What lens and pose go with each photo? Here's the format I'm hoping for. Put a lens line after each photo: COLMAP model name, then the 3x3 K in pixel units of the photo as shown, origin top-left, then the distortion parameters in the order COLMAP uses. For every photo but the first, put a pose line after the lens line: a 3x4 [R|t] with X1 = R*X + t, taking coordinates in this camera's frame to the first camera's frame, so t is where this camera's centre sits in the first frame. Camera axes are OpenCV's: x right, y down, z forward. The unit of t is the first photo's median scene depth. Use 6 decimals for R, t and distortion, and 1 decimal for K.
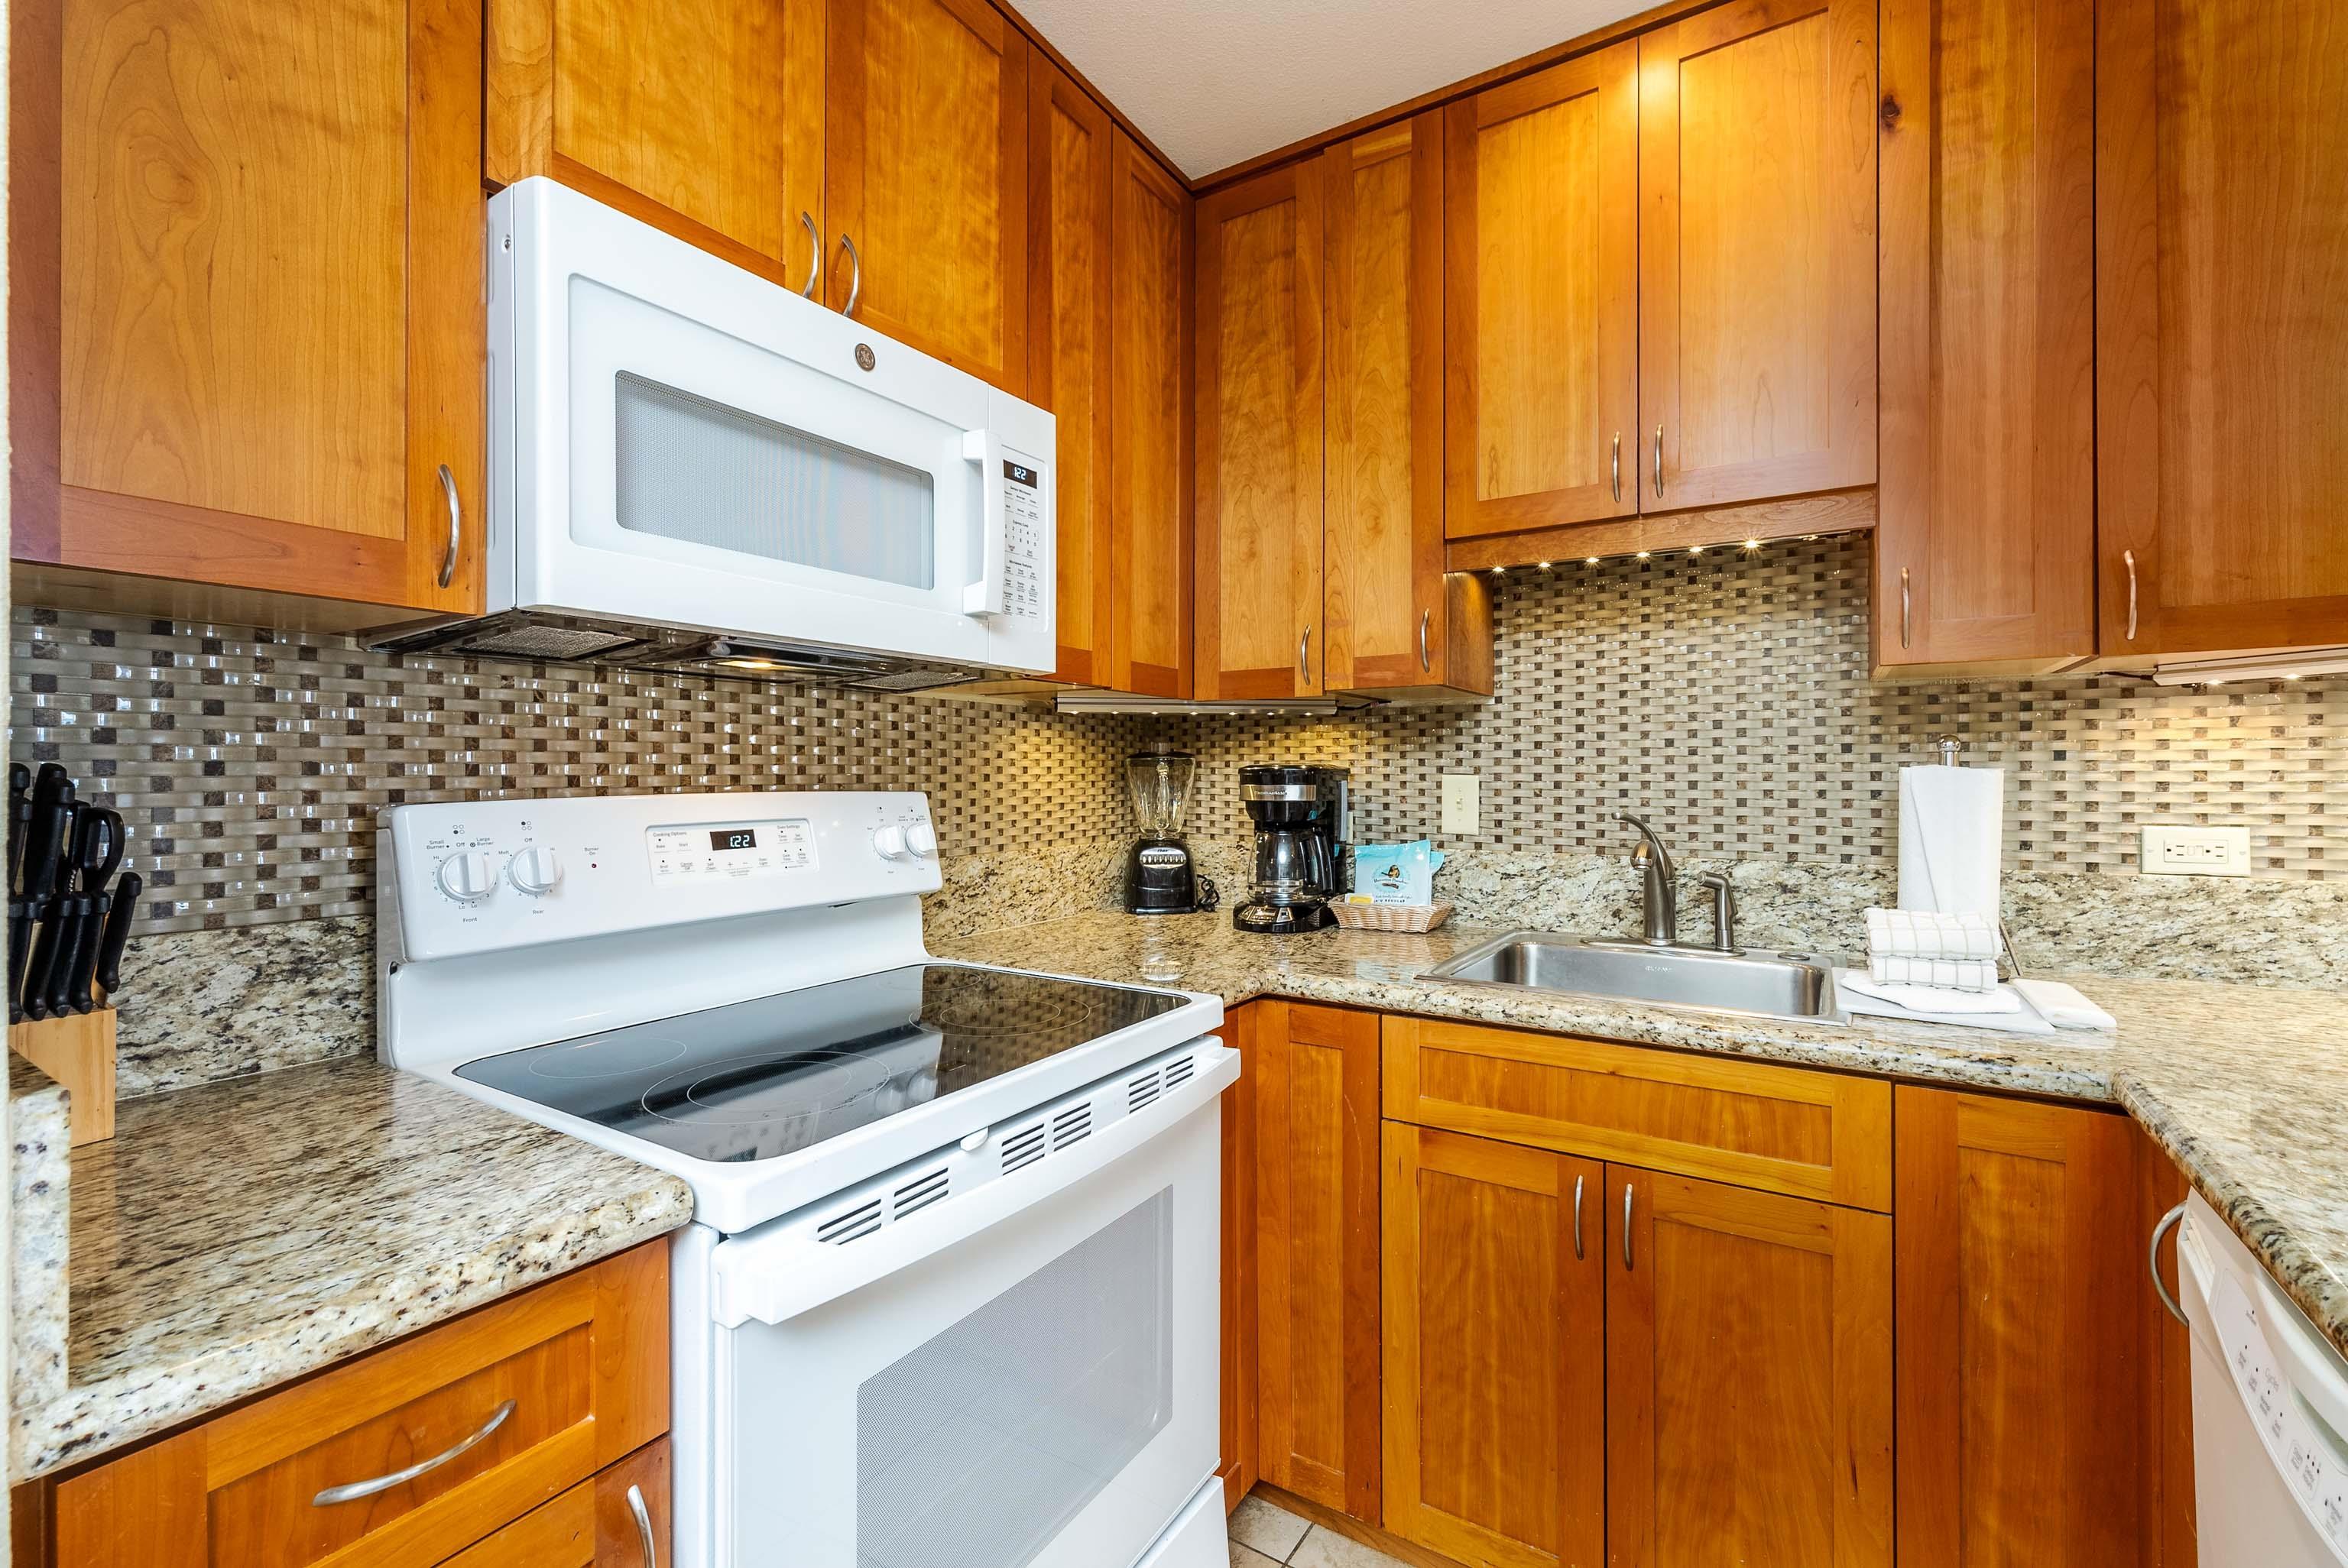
lens RADIAL K [[1017.1, 0, 1171.0], [0, 1017.1, 777.1], [0, 0, 1]] dist [0.004428, -0.000101]
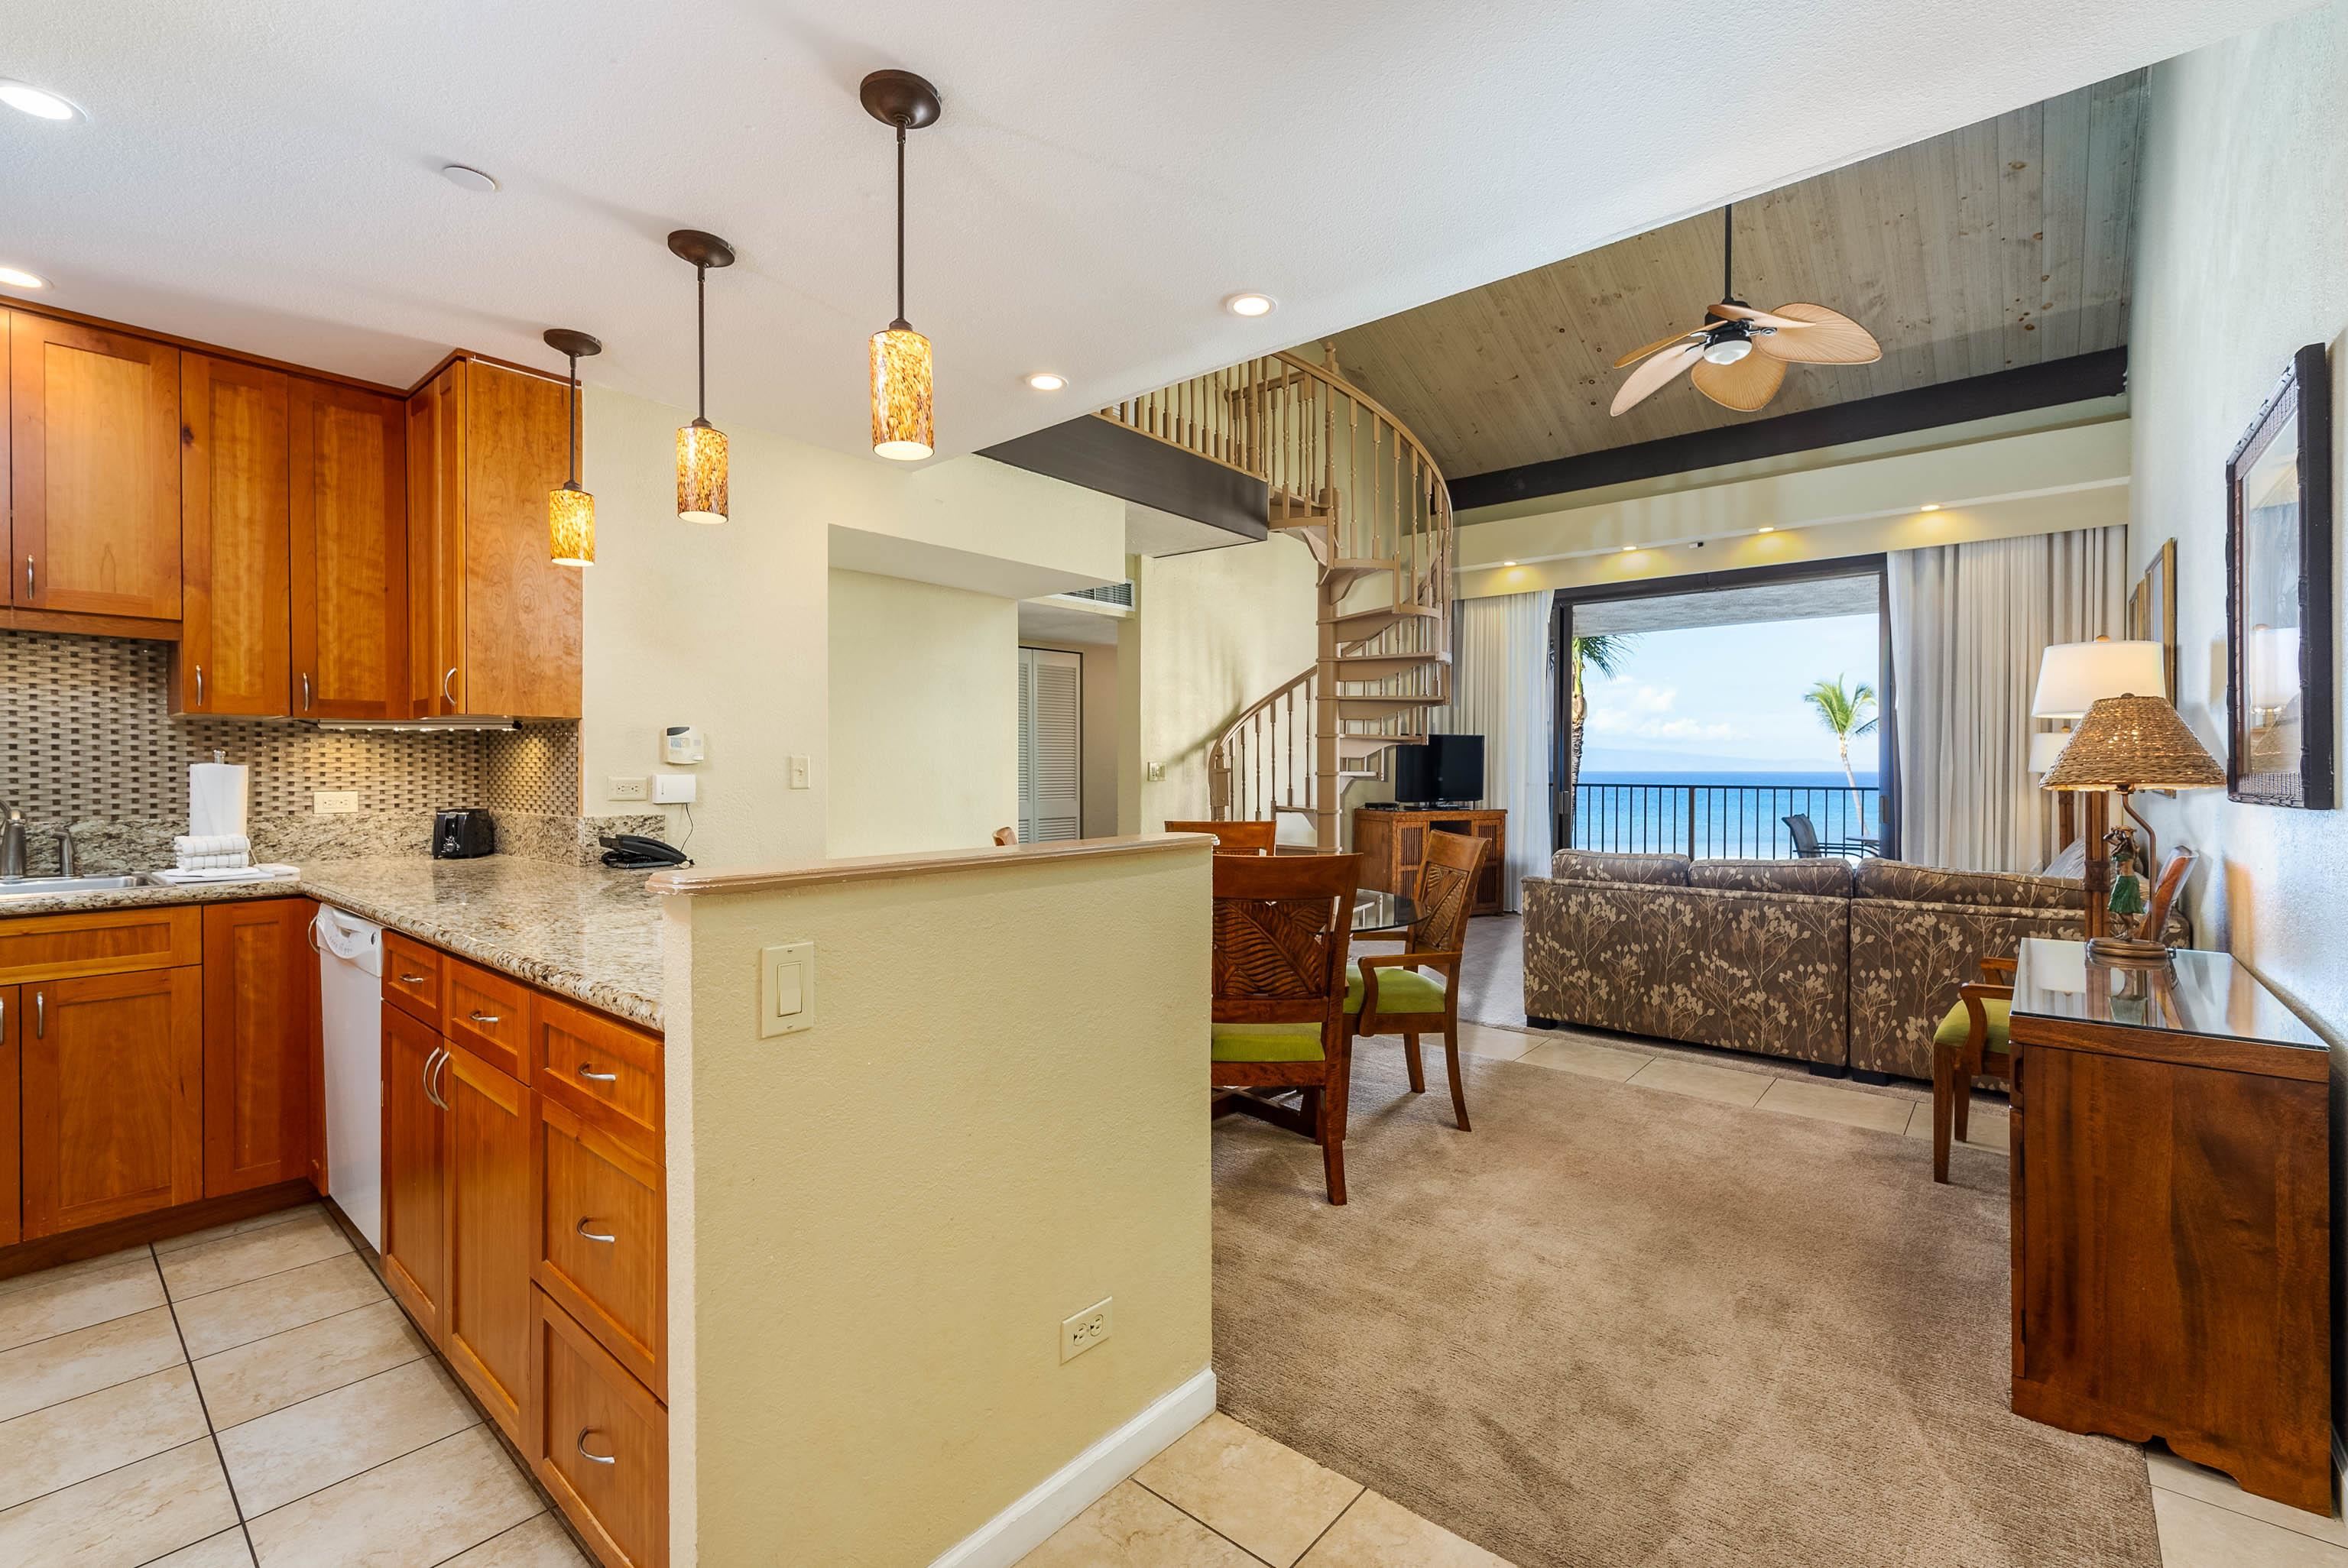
lens RADIAL K [[1017.1, 0, 1171.0], [0, 1017.1, 777.1], [0, 0, 1]] dist [0.004428, -0.000101]
pose [[0.131187, -0.004273, 0.991348, -0.984952], [0.001311, 0.999991, 0.004136, 0.009252], [-0.991357, 0.000757, 0.131191, -1.119318]]
